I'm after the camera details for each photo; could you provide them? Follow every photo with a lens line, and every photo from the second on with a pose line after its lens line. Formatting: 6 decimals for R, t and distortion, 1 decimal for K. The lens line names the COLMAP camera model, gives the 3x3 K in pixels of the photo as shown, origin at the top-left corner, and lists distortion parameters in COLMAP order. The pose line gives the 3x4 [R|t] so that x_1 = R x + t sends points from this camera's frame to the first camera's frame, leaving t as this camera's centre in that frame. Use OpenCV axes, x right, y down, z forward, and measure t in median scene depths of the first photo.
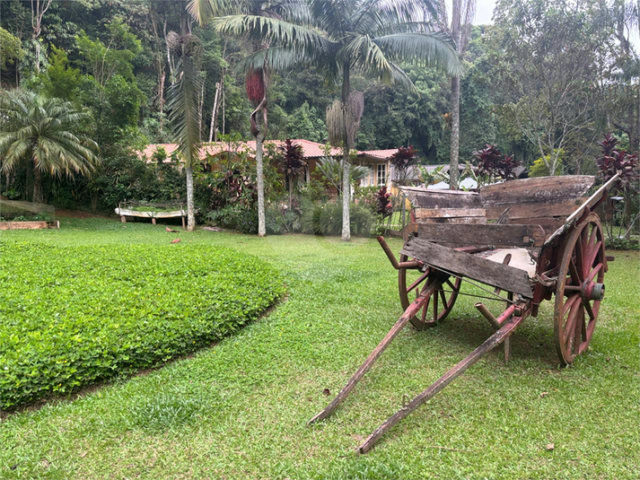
lens RADIAL K [[486.3, 0, 320.0], [0, 486.3, 240.0], [0, 0, 1]] dist [0.041045, -0.042926]
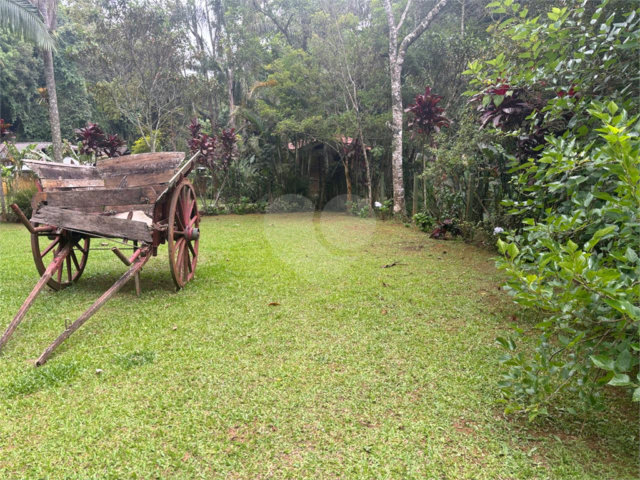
lens RADIAL K [[486.3, 0, 320.0], [0, 486.3, 240.0], [0, 0, 1]] dist [0.041045, -0.042926]
pose [[0.721599, -0.113949, 0.682870, -0.042619], [0.086609, 0.993471, 0.074257, 0.014998], [-0.686873, 0.005559, 0.726757, -0.083654]]
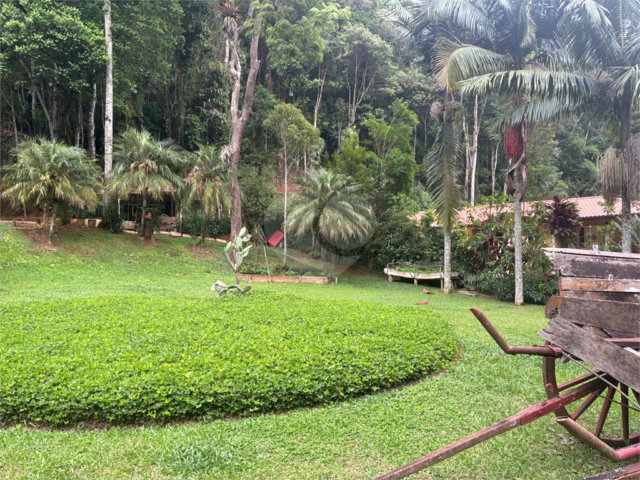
lens RADIAL K [[486.3, 0, 320.0], [0, 486.3, 240.0], [0, 0, 1]] dist [0.041045, -0.042926]
pose [[0.808585, -0.000376, -0.588380, 0.116930], [-0.075282, 0.991714, -0.104091, -0.005105], [0.583544, 0.128461, 0.801857, 0.056221]]
